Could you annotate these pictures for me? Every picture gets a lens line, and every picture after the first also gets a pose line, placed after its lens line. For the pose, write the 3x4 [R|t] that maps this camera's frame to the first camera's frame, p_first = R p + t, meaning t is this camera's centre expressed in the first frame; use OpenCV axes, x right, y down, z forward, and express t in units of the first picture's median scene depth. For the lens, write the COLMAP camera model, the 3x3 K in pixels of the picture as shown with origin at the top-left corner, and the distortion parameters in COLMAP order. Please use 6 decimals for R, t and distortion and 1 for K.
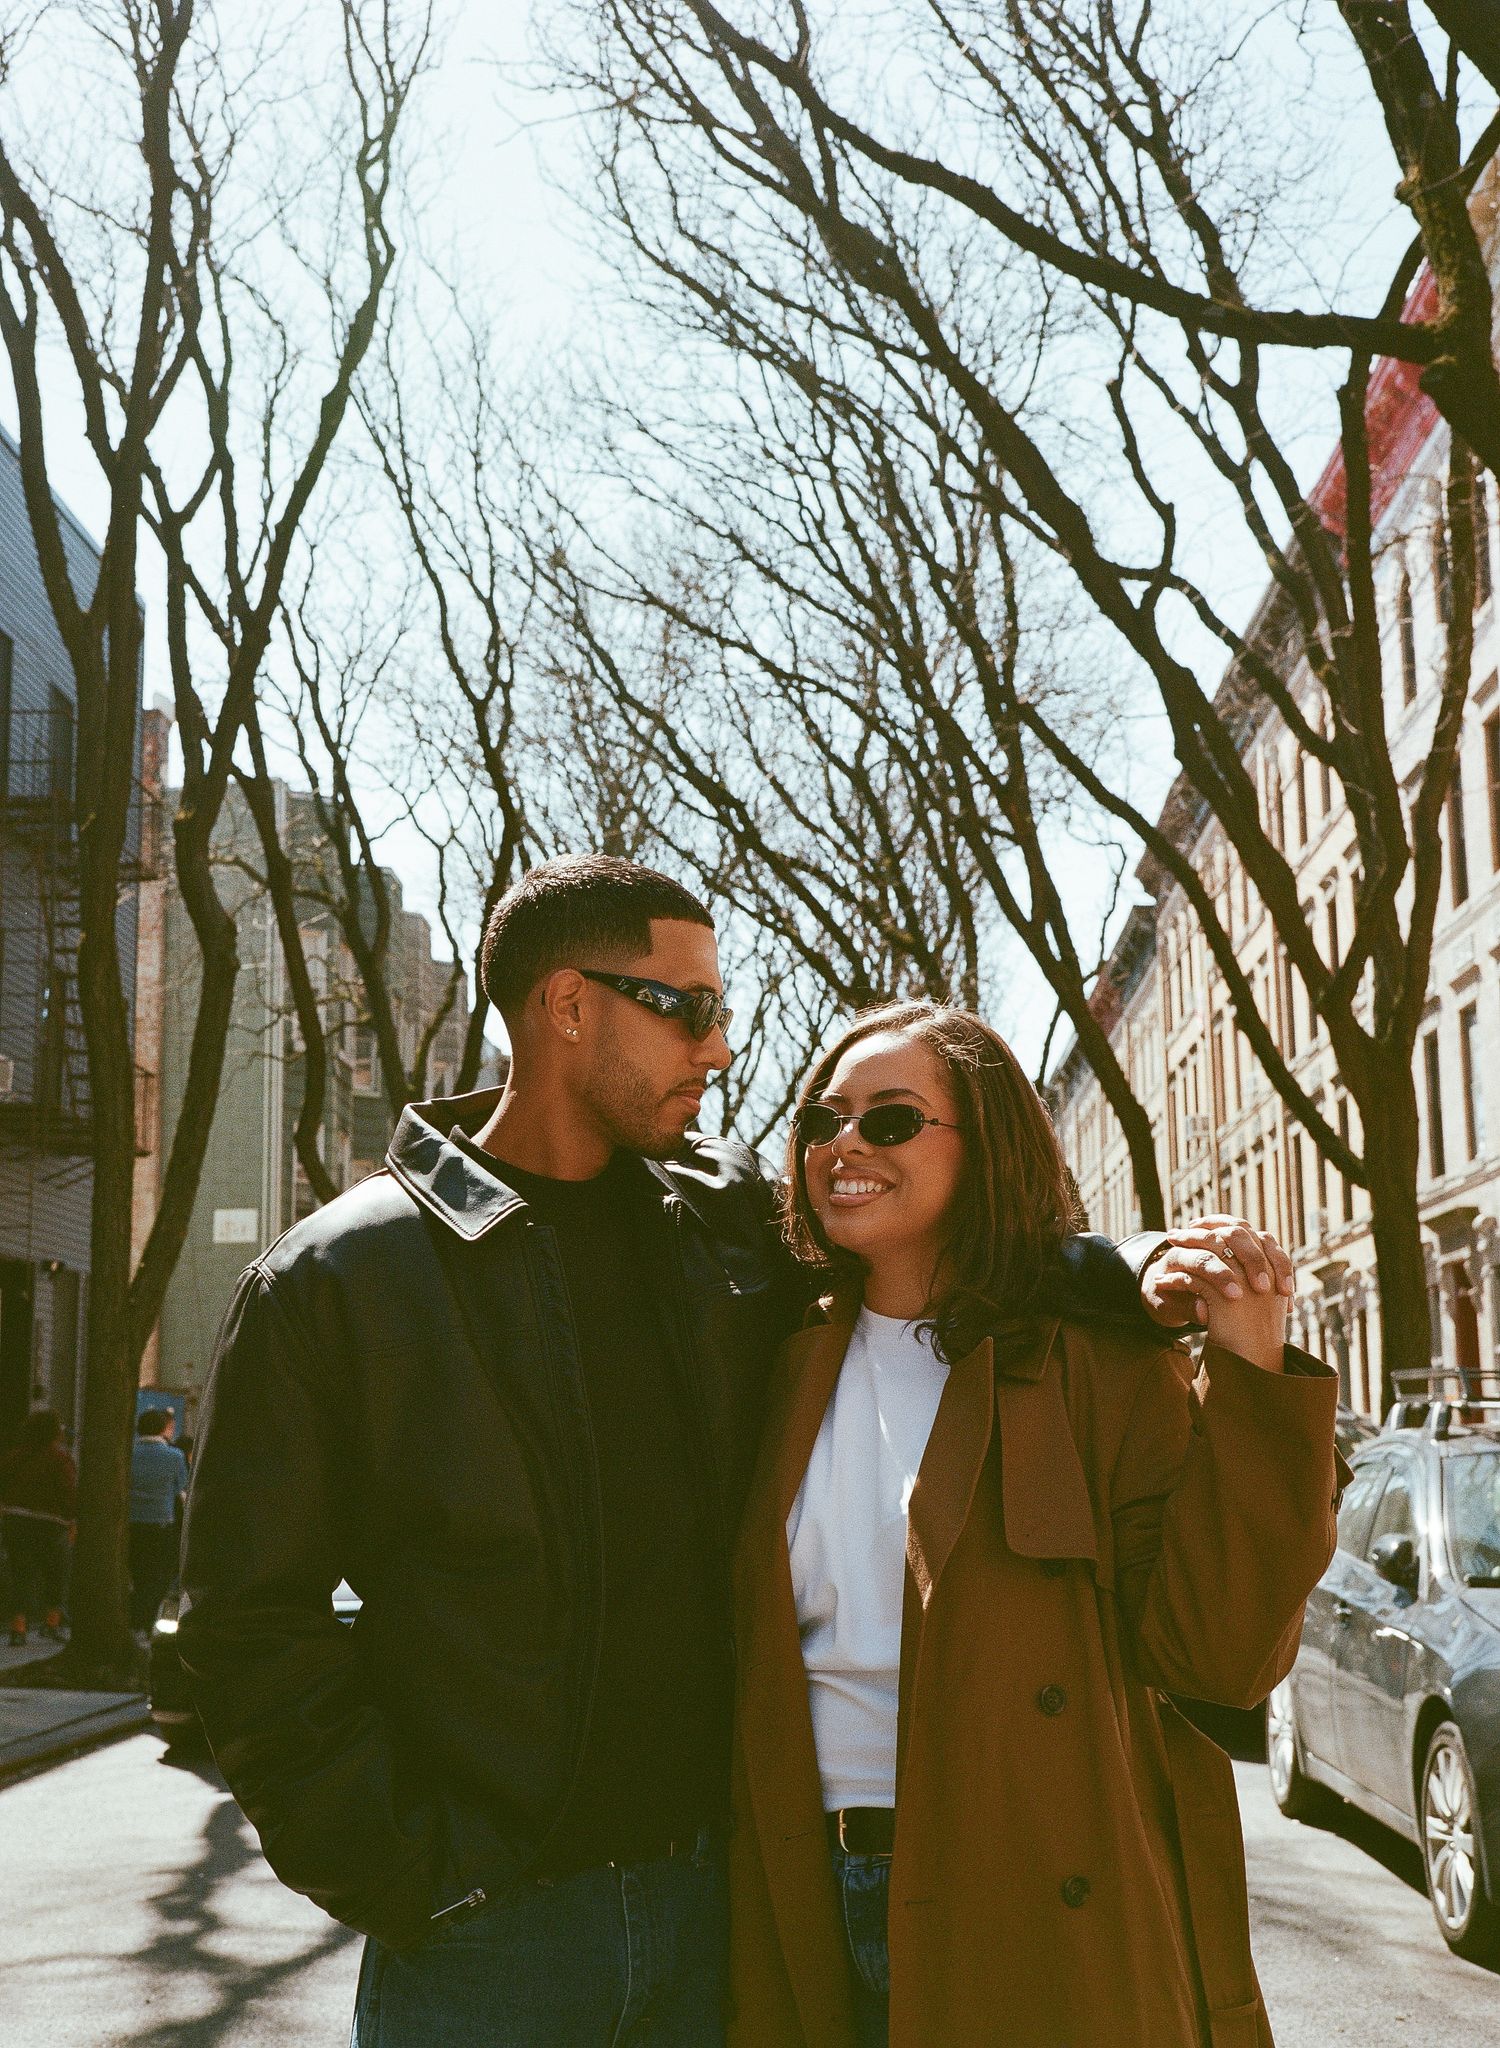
lens RADIAL K [[2385.4, 0, 742.5], [0, 2385.4, 1179.5], [0, 0, 1]] dist [0.002425, -0.000300]
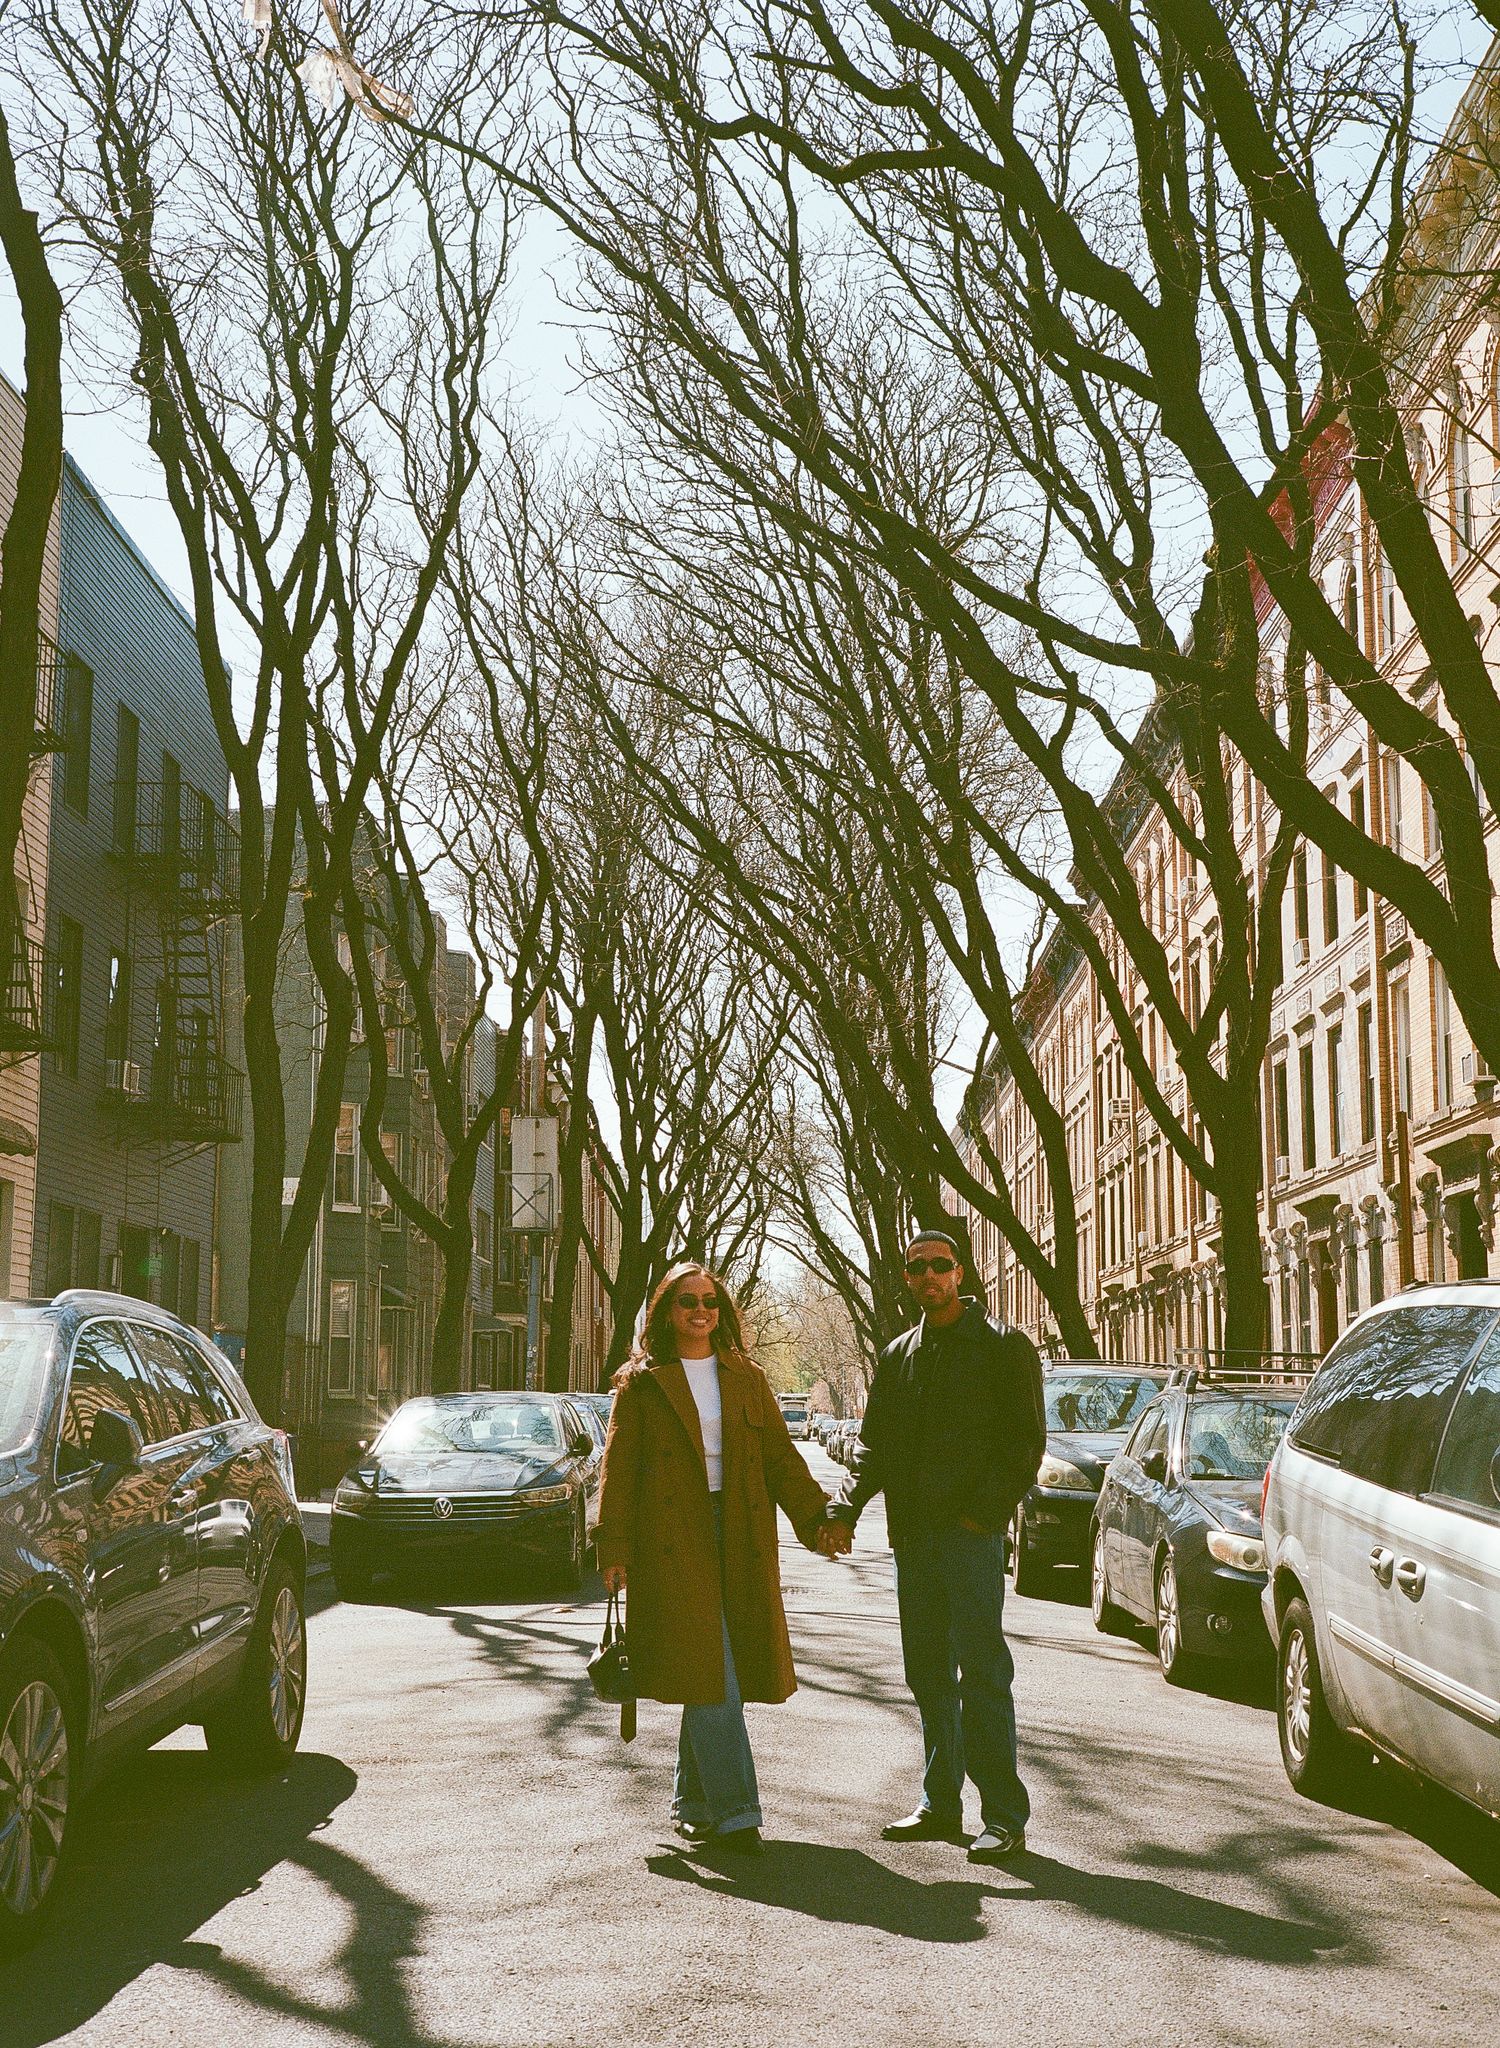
lens RADIAL K [[2385.4, 0, 742.5], [0, 2385.4, 1179.5], [0, 0, 1]] dist [0.002425, -0.000300]
pose [[0.999592, 0.019599, 0.020794, -0.016213], [-0.020127, 0.999473, 0.025487, -0.024215], [-0.020284, -0.025895, 0.999459, -0.214070]]
